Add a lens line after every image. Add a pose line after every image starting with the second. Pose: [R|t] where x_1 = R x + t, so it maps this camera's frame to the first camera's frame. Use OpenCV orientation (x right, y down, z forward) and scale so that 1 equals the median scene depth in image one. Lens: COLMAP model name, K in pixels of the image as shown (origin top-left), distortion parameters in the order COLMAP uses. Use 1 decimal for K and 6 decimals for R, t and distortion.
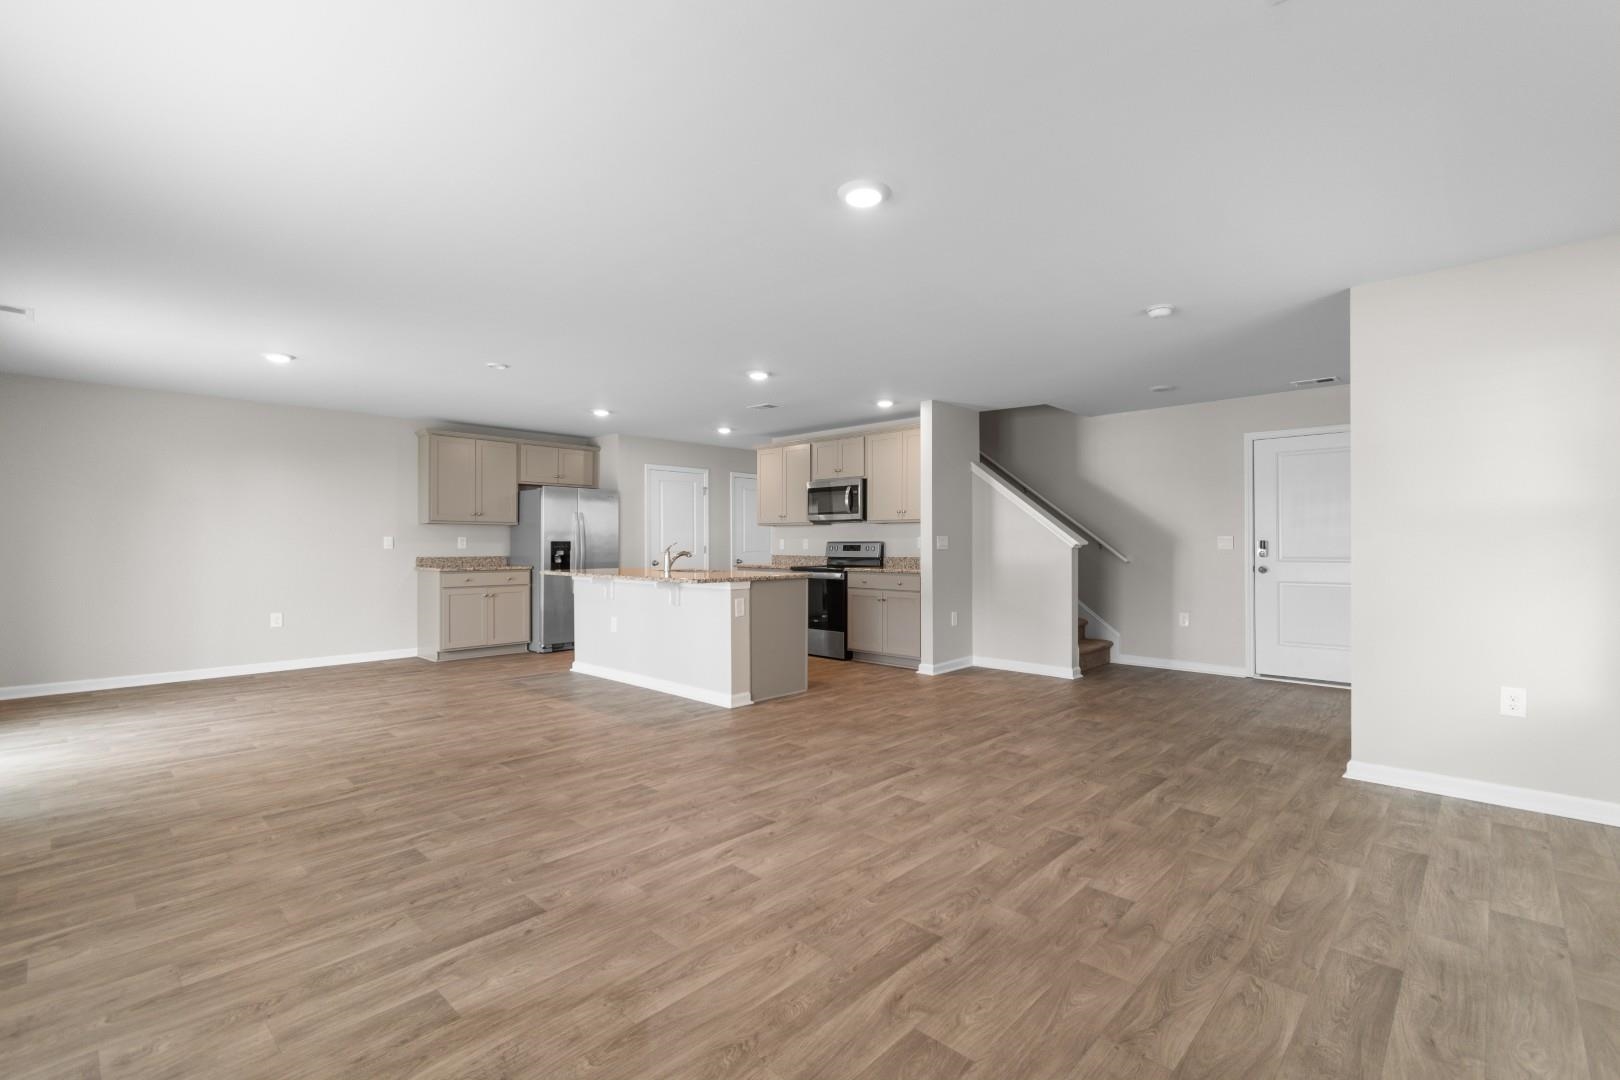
lens RADIAL K [[715.3, 0, 811.8], [0, 715.3, 504.0], [0, 0, 1]] dist [0.002266, 0.000802]
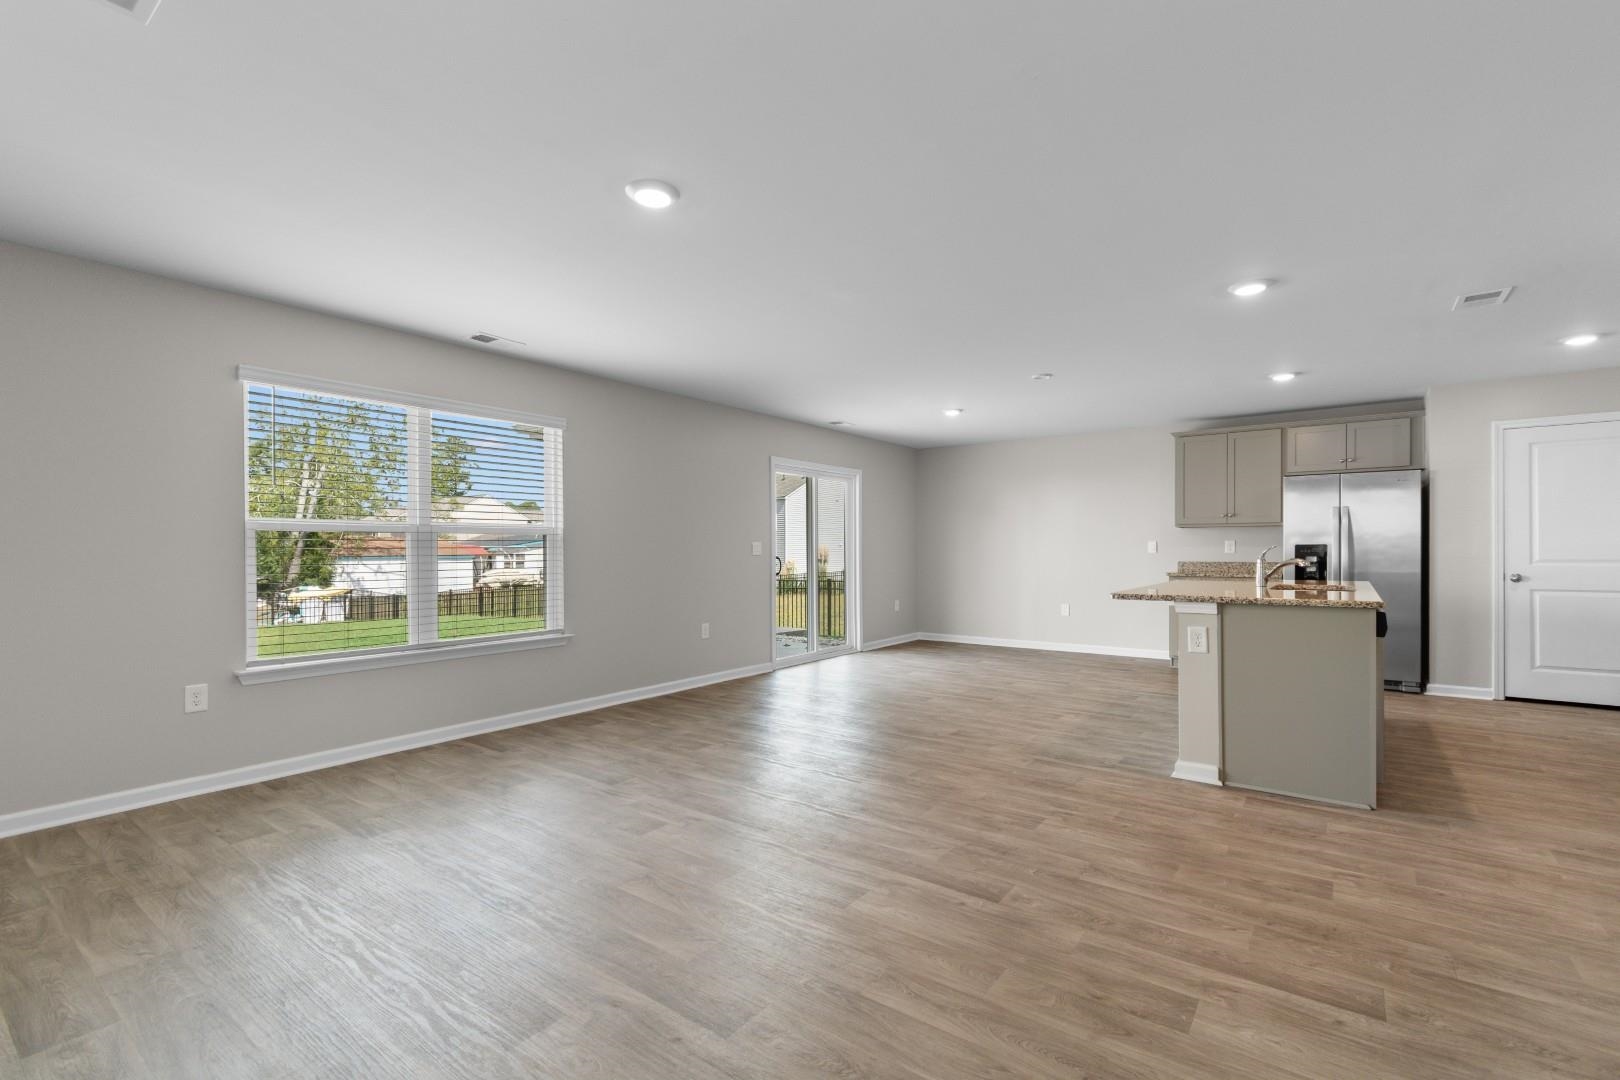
lens RADIAL K [[715.3, 0, 826.2], [0, 715.3, 550.4], [0, 0, 1]] dist [0.002266, 0.000802]
pose [[0.134071, 0.003050, -0.990967, 0.373531], [0.057422, 0.998291, 0.010842, 0.020535], [0.989307, -0.058357, 0.133667, 0.388236]]
